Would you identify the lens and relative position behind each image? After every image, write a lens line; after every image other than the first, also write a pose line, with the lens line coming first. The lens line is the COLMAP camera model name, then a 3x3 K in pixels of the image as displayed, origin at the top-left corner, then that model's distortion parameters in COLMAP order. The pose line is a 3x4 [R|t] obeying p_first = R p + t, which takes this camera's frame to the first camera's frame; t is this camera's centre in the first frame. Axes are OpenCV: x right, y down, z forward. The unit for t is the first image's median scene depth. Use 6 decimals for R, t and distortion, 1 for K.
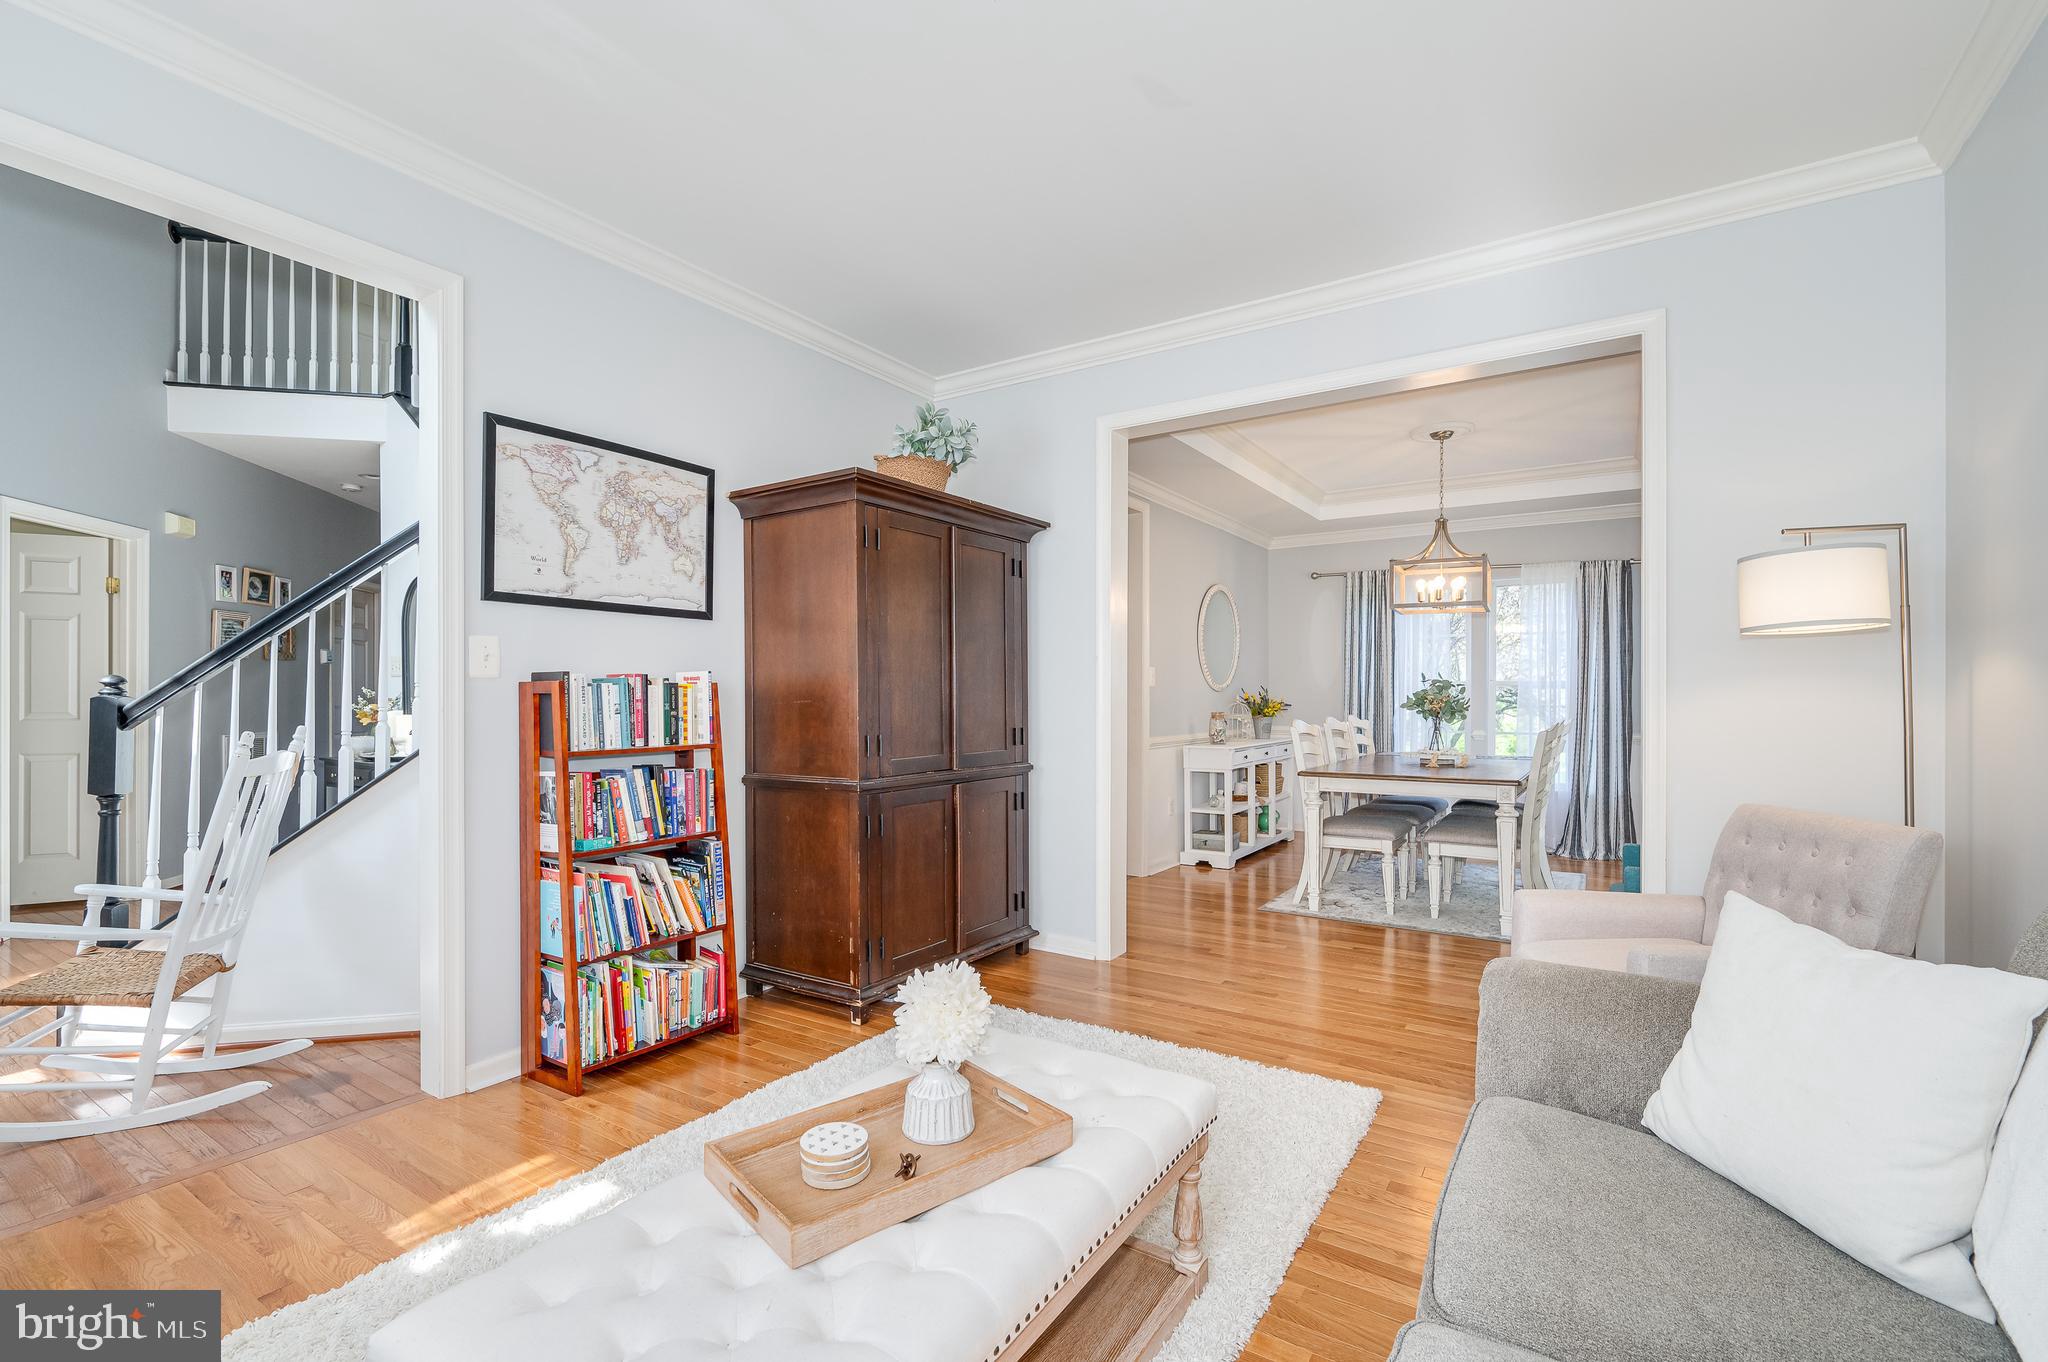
lens RADIAL K [[900.8, 0, 1030.5], [0, 900.8, 690.8], [0, 0, 1]] dist [0.000022, 0.001273]
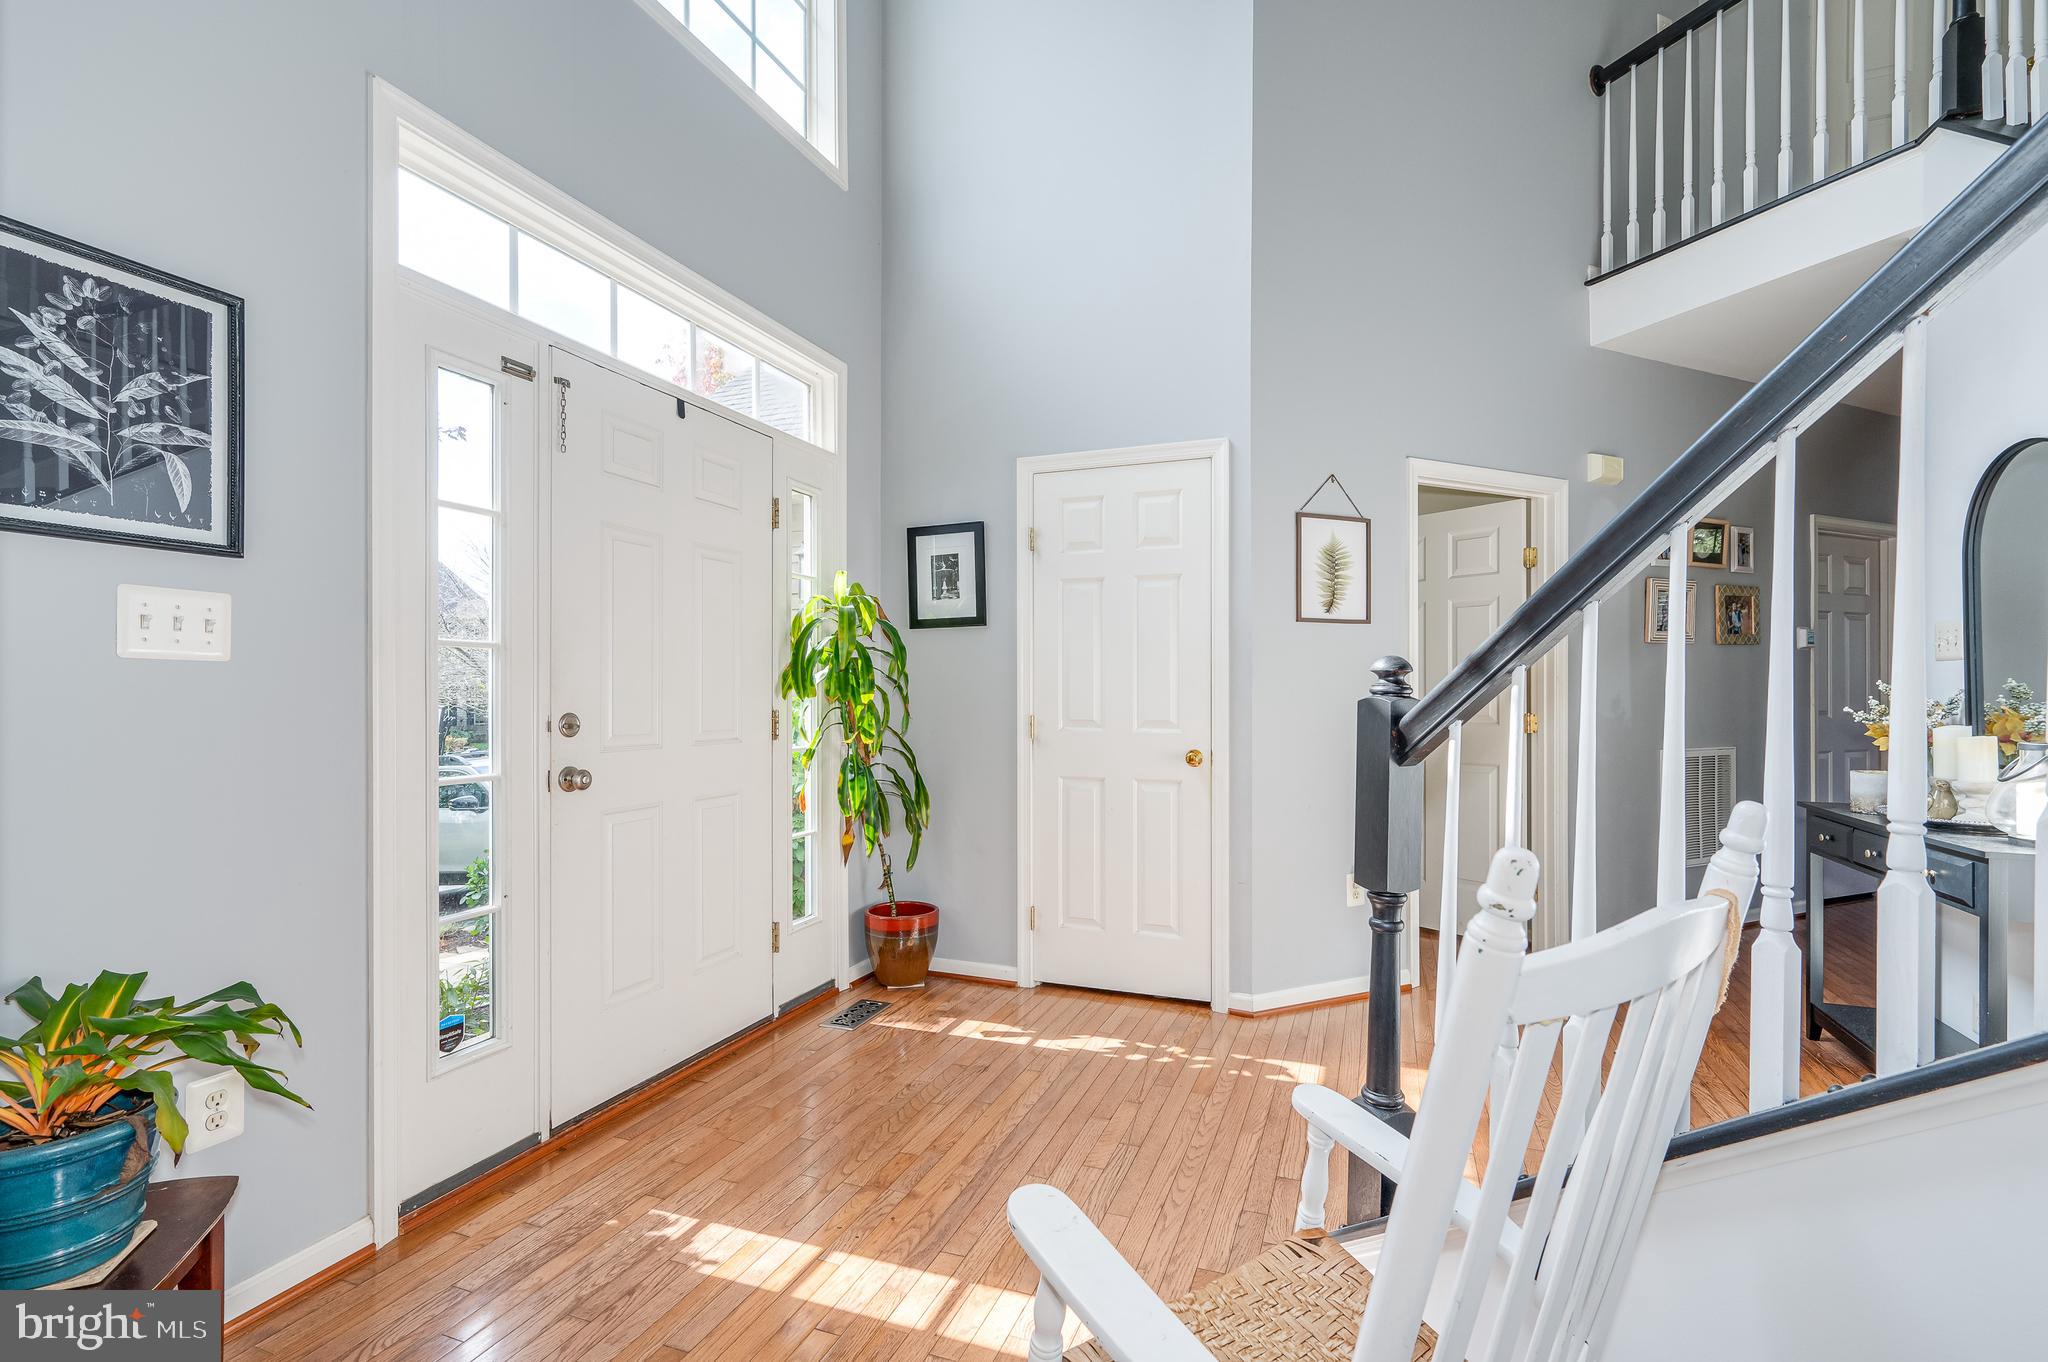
lens RADIAL K [[900.8, 0, 1035.1], [0, 900.8, 686.7], [0, 0, 1]] dist [0.000022, 0.001273]
pose [[0.202535, -0.005230, -0.979261, -0.547503], [0.002107, 0.999986, -0.004905, 0.001871], [0.979273, -0.001069, 0.202543, 0.686200]]
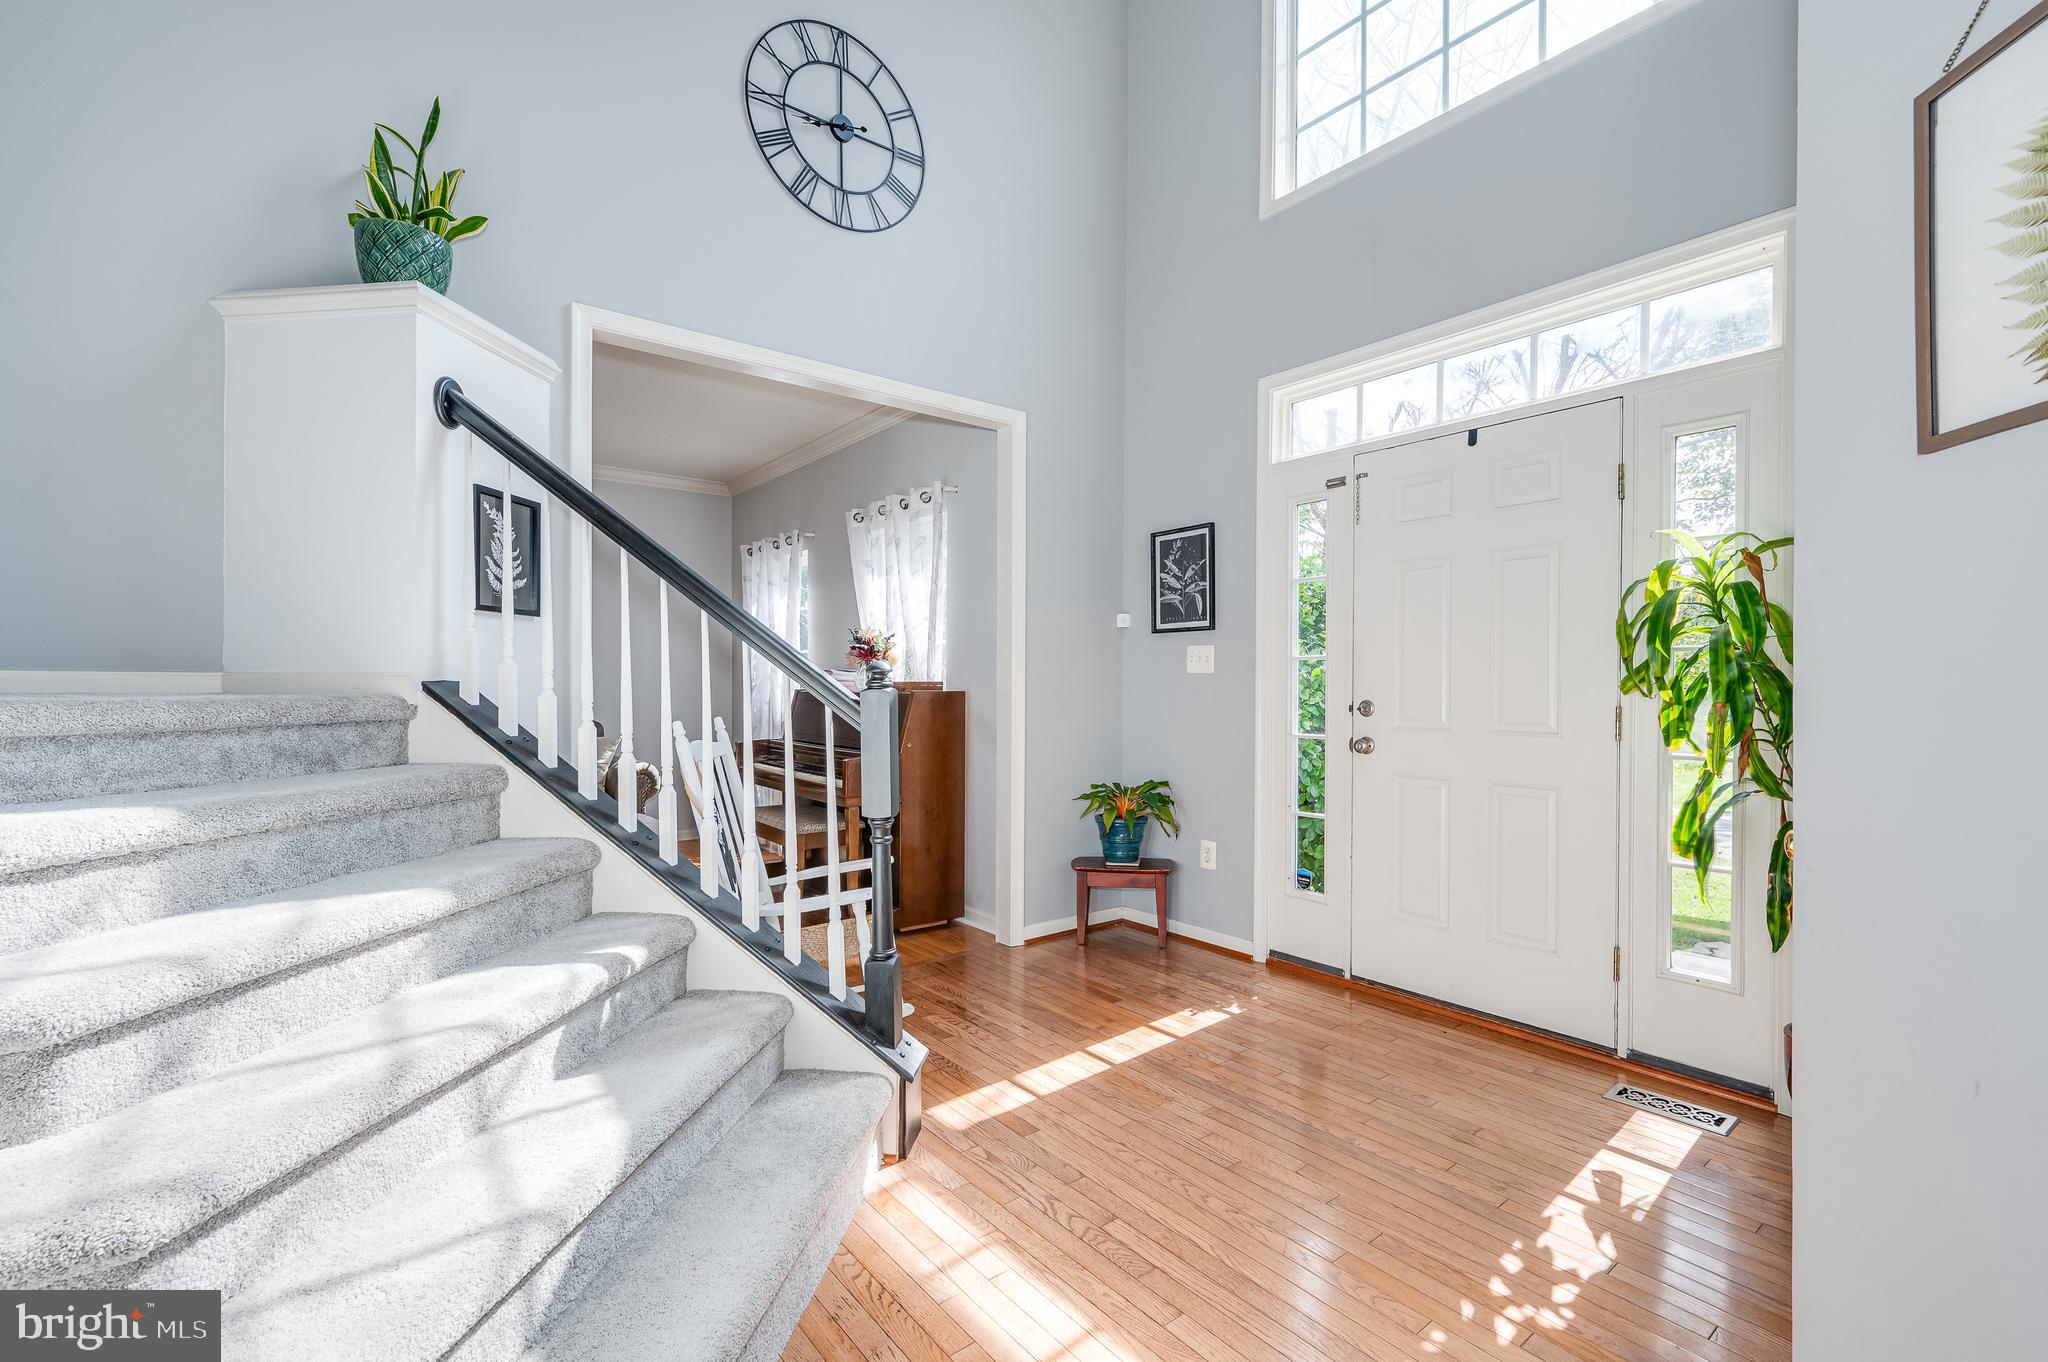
lens RADIAL K [[900.8, 0, 1029.9], [0, 900.8, 688.2], [0, 0, 1]] dist [0.000022, 0.001273]
pose [[-0.946307, -0.002914, 0.323256, -0.847658], [-0.004023, 0.999988, -0.002764, 0.004871], [-0.323244, -0.003916, -0.946308, 1.047338]]
